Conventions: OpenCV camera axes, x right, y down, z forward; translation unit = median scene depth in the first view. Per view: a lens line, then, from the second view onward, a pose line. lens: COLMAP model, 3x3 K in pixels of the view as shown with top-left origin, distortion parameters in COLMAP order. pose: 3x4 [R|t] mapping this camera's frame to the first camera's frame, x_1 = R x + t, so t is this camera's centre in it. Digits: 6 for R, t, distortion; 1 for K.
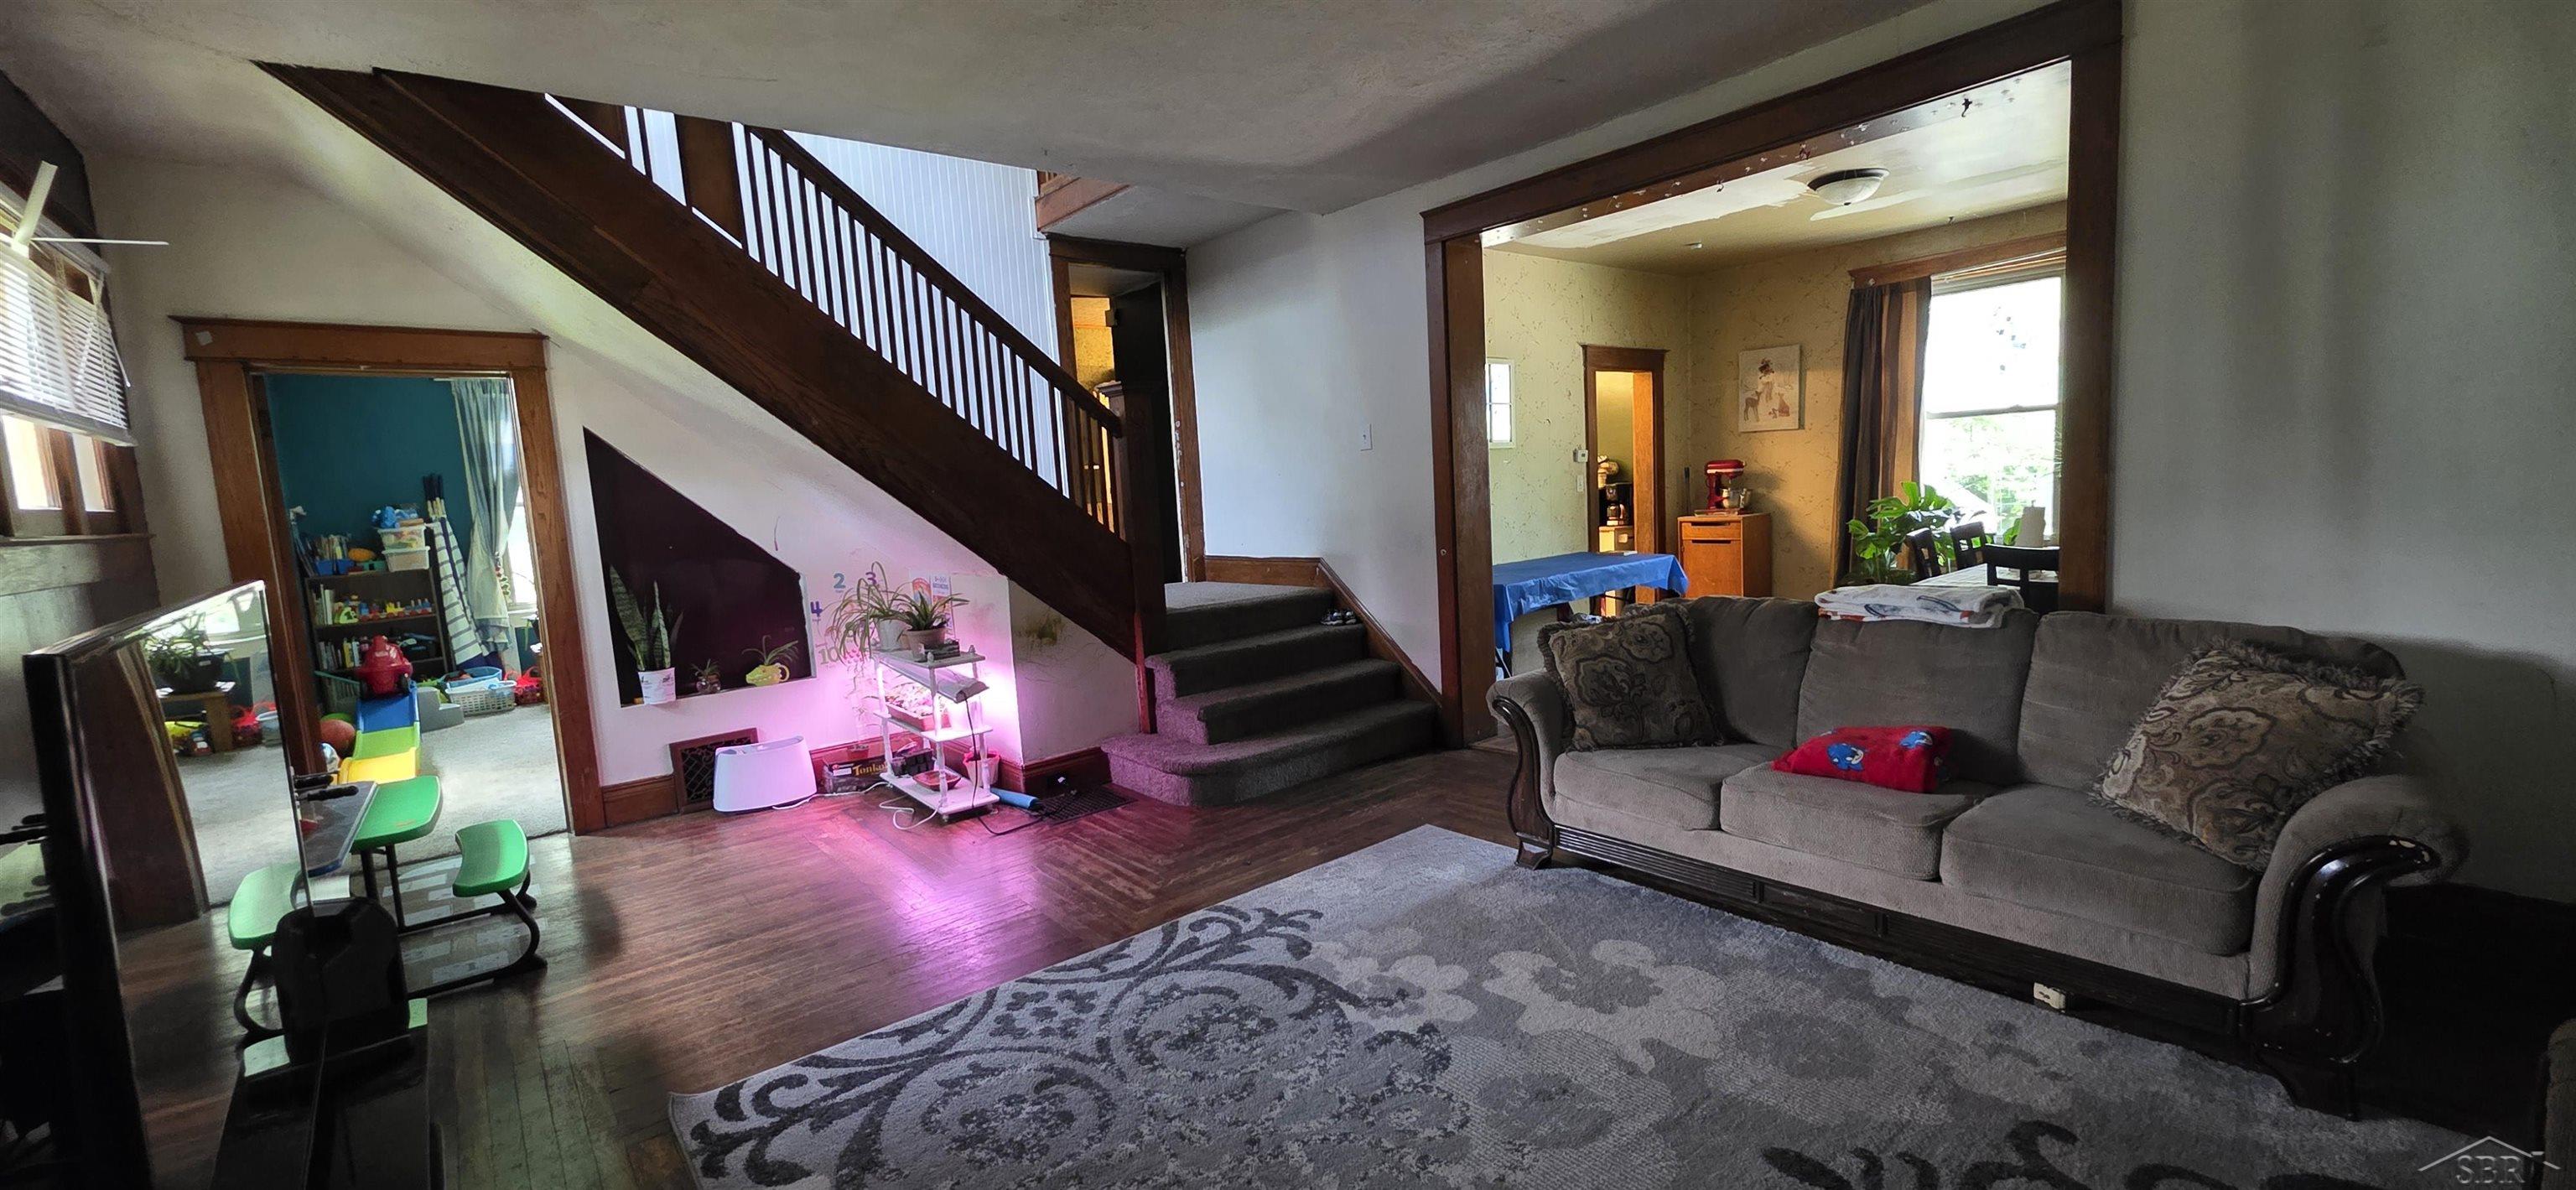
lens RADIAL K [[1026.3, 0, 1287.6], [0, 1026.3, 582.8], [0, 0, 1]] dist [-0.000218, -0.000136]
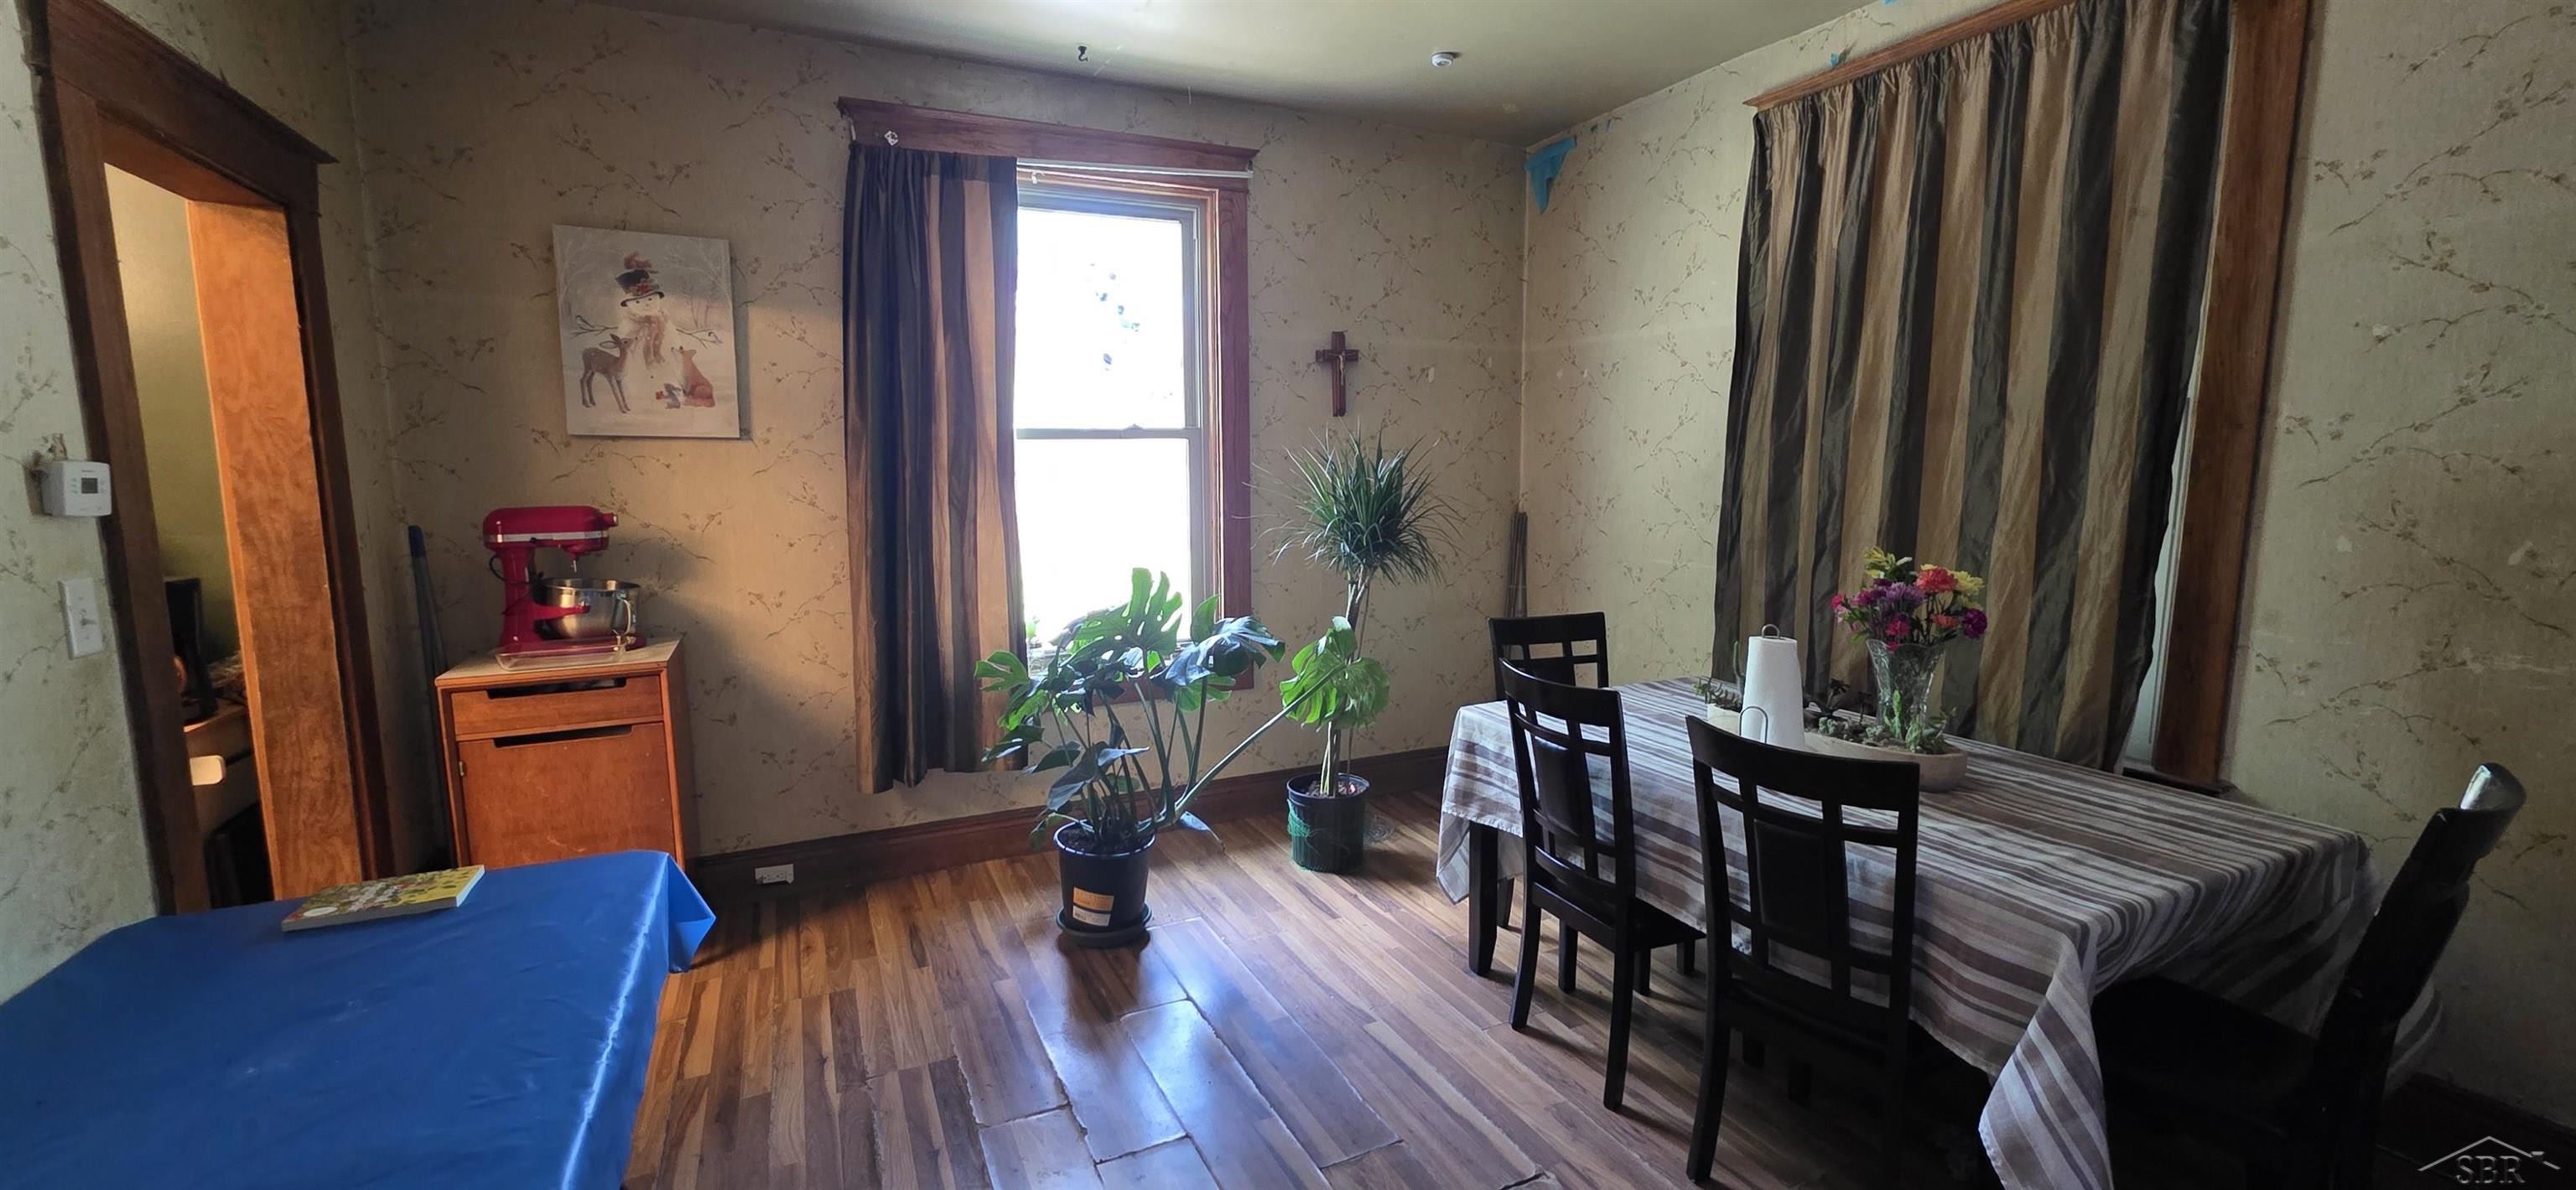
lens RADIAL K [[1026.3, 0, 1287.6], [0, 1026.3, 582.8], [0, 0, 1]] dist [-0.000218, -0.000136]
pose [[0.237165, -0.061149, 0.969543, 0.132906], [0.092549, 0.994900, 0.040109, -0.086012], [-0.967051, 0.080218, 0.241614, 0.679826]]
